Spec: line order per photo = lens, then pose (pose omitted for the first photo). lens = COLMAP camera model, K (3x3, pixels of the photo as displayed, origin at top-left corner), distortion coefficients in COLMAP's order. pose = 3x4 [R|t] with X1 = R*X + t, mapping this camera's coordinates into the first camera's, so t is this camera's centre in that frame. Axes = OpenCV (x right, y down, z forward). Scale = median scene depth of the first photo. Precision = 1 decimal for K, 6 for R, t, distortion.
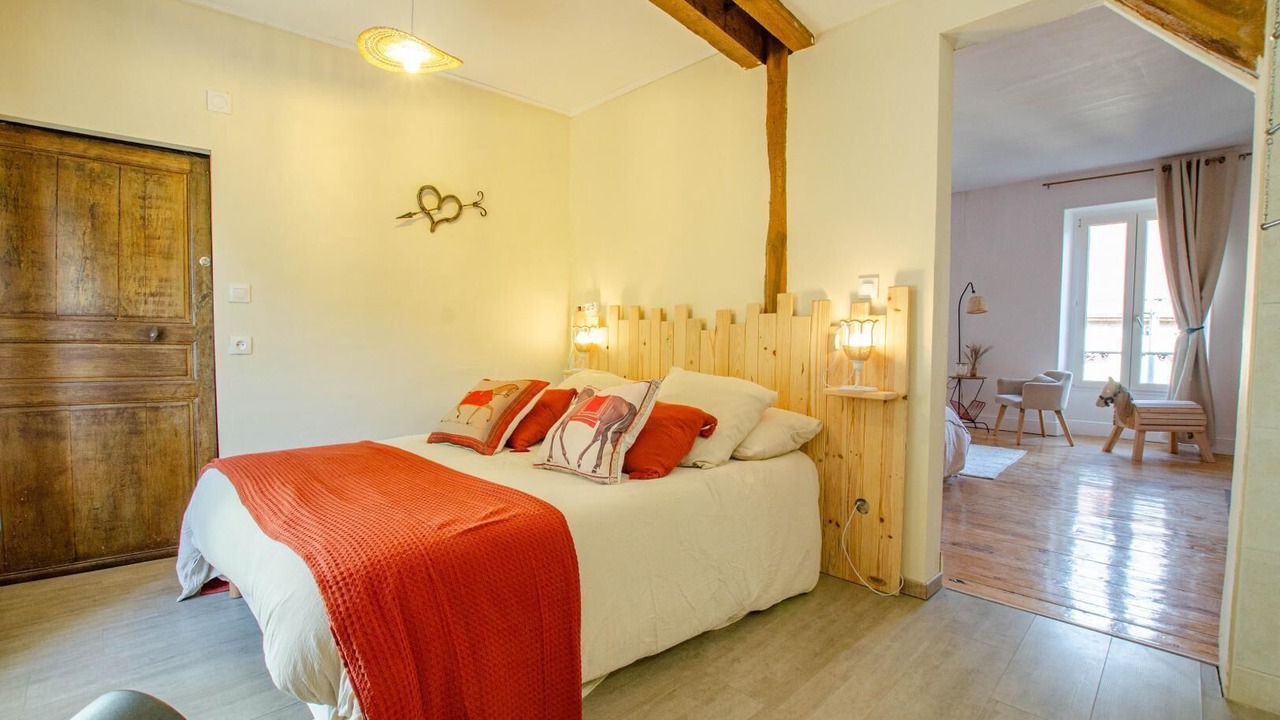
lens RADIAL K [[563.5, 0, 640.0], [0, 563.5, 360.0], [0, 0, 1]] dist [-0.009916, -0.000281]
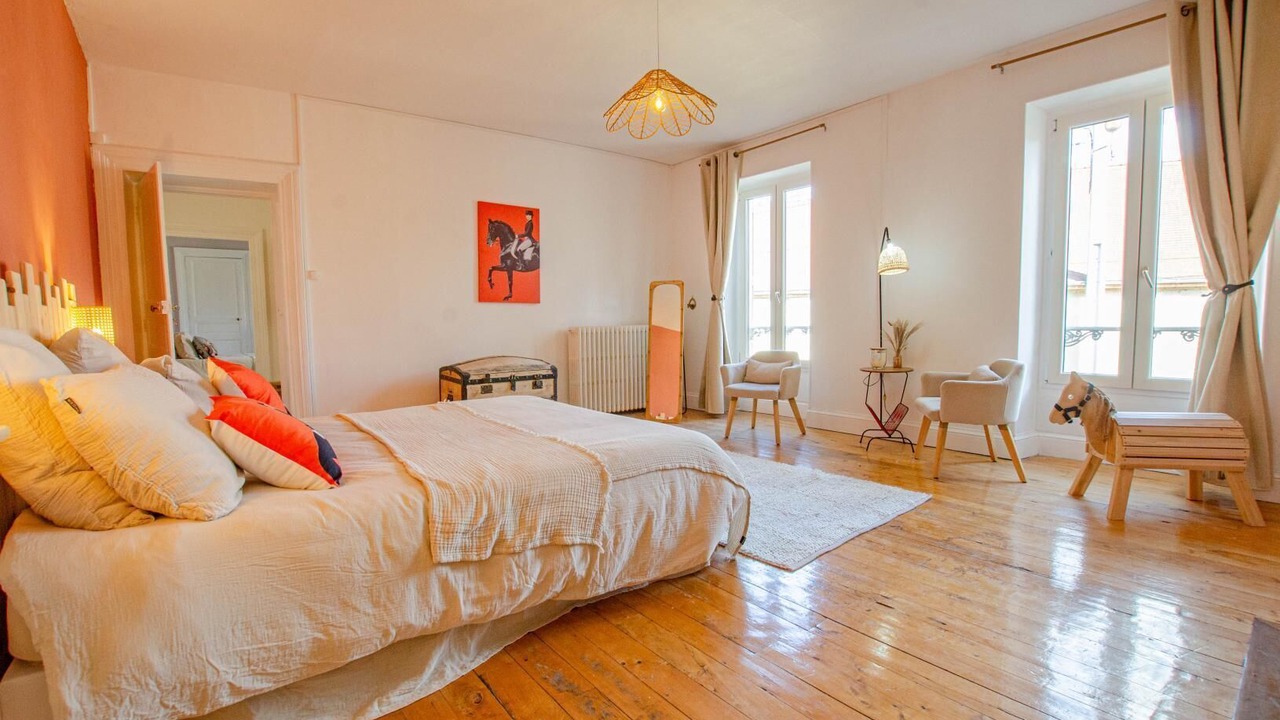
lens RADIAL K [[563.5, 0, 640.0], [0, 563.5, 360.0], [0, 0, 1]] dist [-0.009916, -0.000281]
pose [[0.995906, -0.014175, -0.089271, 0.428406], [0.016575, 0.999519, 0.026204, -0.004554], [0.088857, -0.027576, 0.995663, 0.369415]]
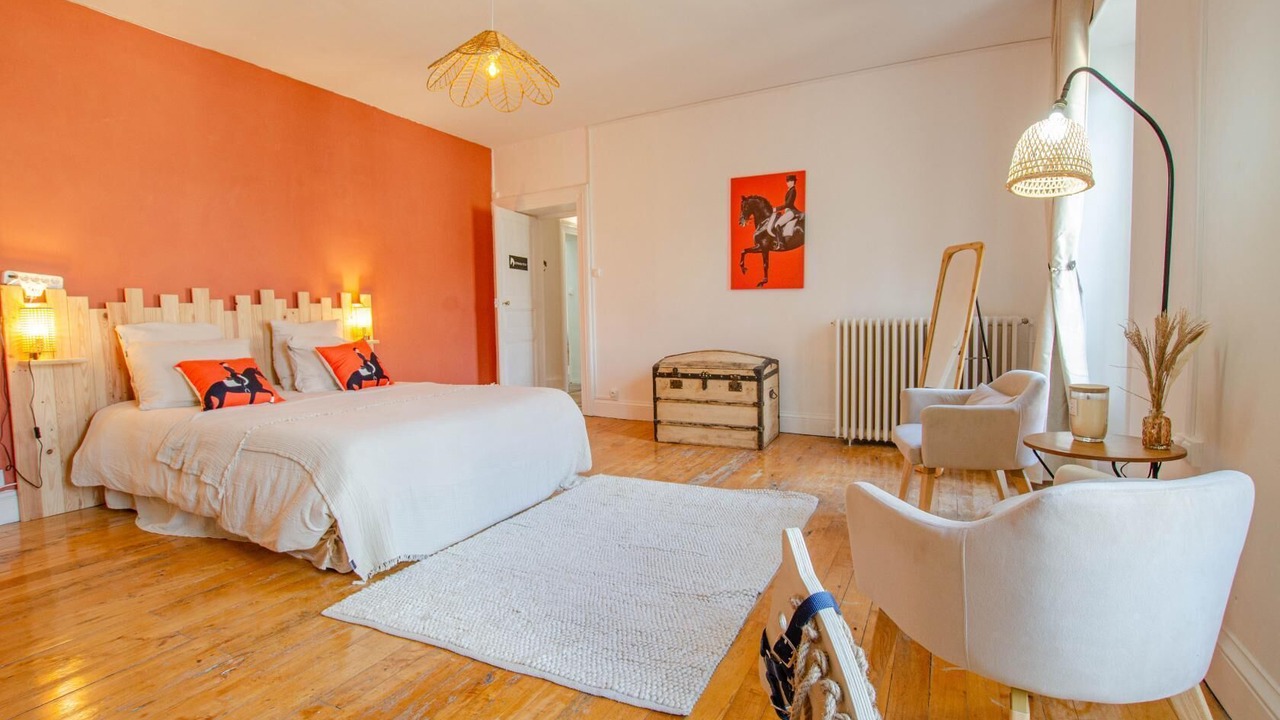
lens RADIAL K [[618.6, 0, 640.0], [0, 618.6, 360.0], [0, 0, 1]] dist [-0.018270, -0.000022]
pose [[0.335417, 0.058926, -0.940225, 0.950445], [-0.022935, 0.998257, 0.054381, -0.023734], [0.941791, 0.003324, 0.336184, 0.866957]]
